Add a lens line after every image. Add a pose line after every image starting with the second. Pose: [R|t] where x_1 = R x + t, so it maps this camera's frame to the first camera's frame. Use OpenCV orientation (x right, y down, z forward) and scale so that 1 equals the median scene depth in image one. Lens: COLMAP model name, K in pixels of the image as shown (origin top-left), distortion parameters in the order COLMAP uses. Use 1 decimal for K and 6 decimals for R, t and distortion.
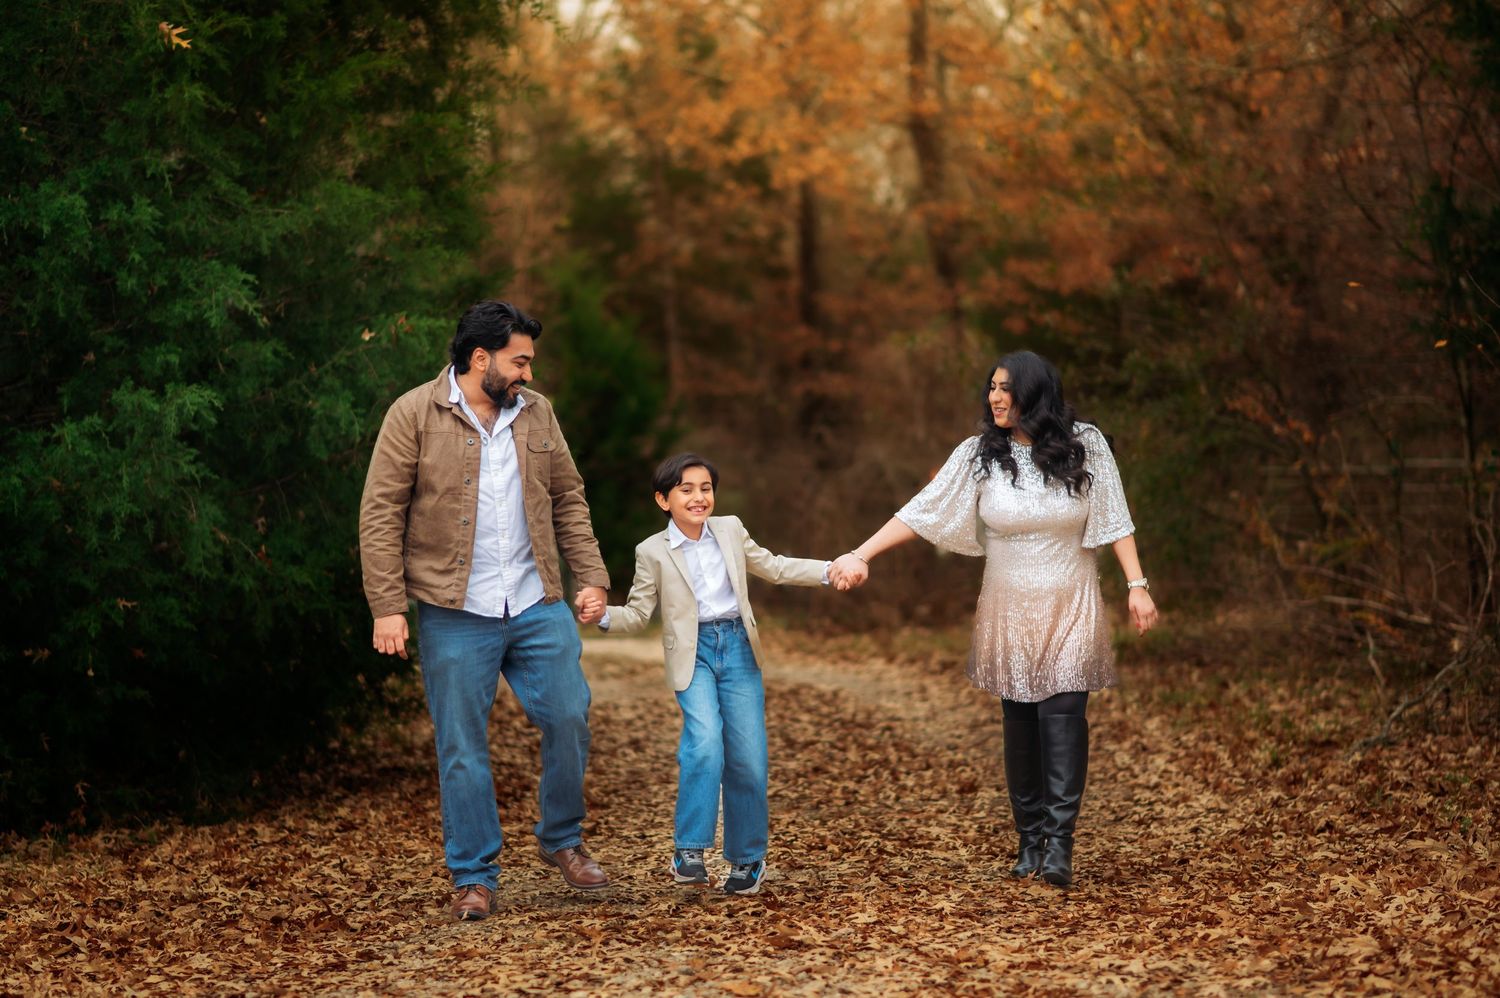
lens RADIAL K [[3716.2, 0, 750.0], [0, 3716.2, 499.0], [0, 0, 1]] dist [0.001604, 0.694517]
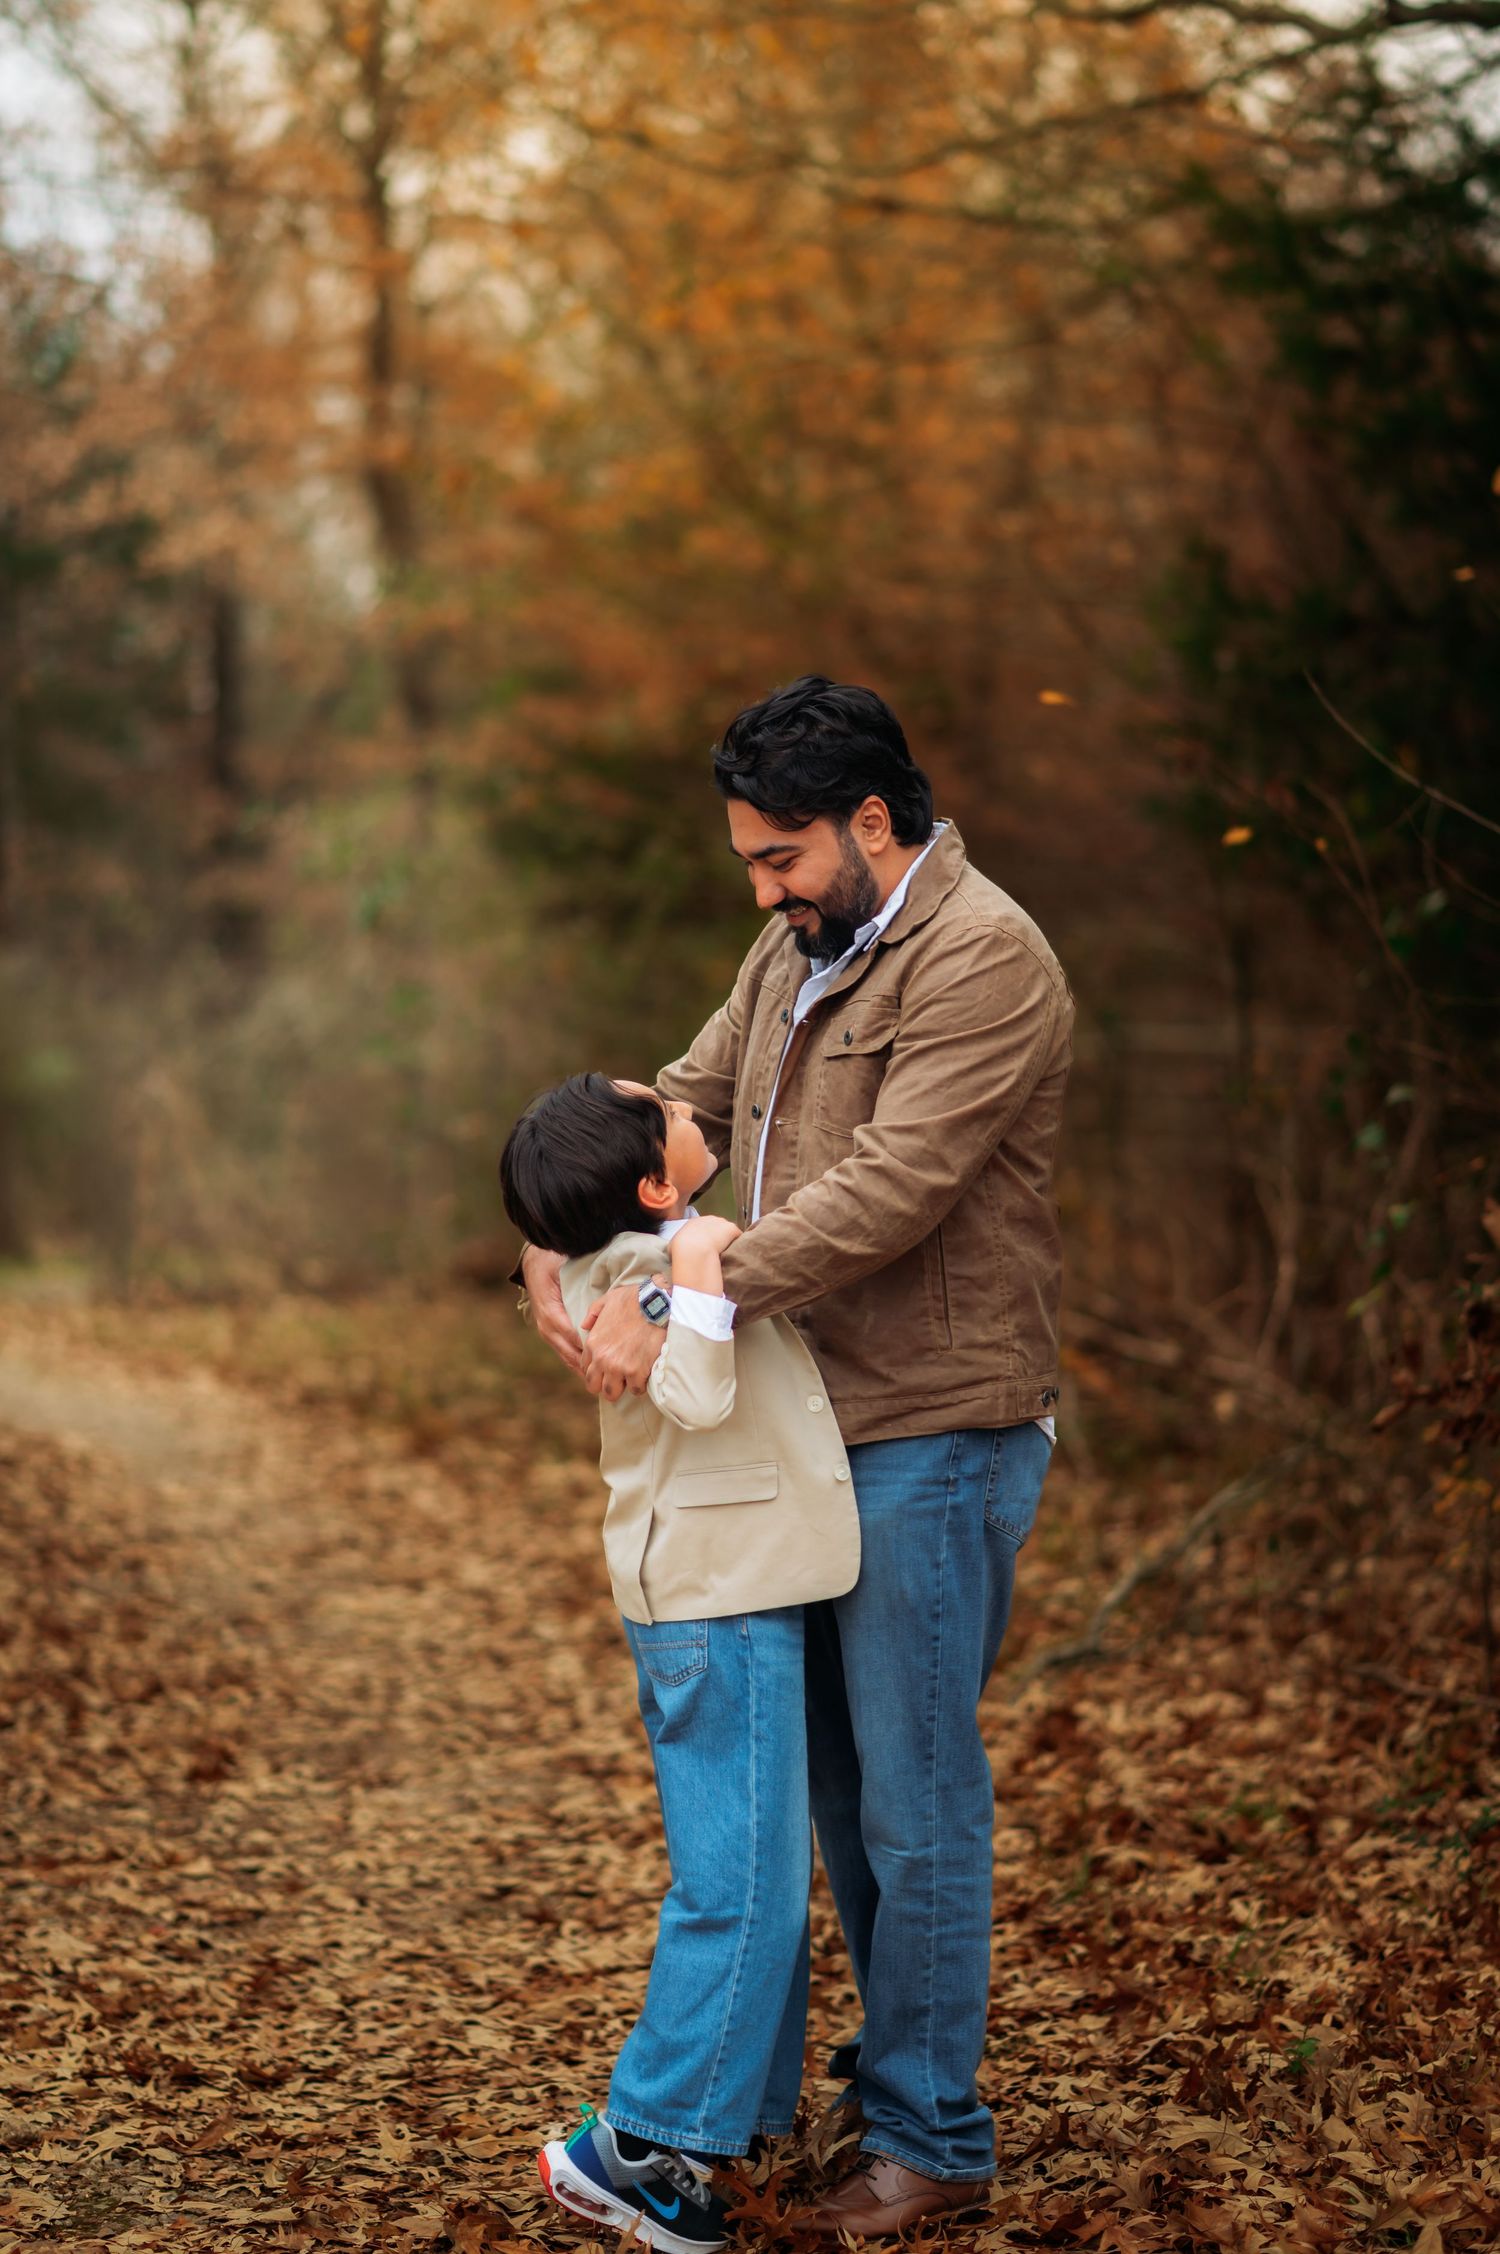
lens RADIAL K [[5240.5, 0, 750.0], [0, 5240.5, 1127.0], [0, 0, 1]] dist [-0.054463, -0.283015]
pose [[0.994228, 0.019337, 0.105527, 0.034688], [-0.020987, 0.999674, 0.014549, -0.008234], [-0.105211, -0.016680, 0.994310, 0.214773]]
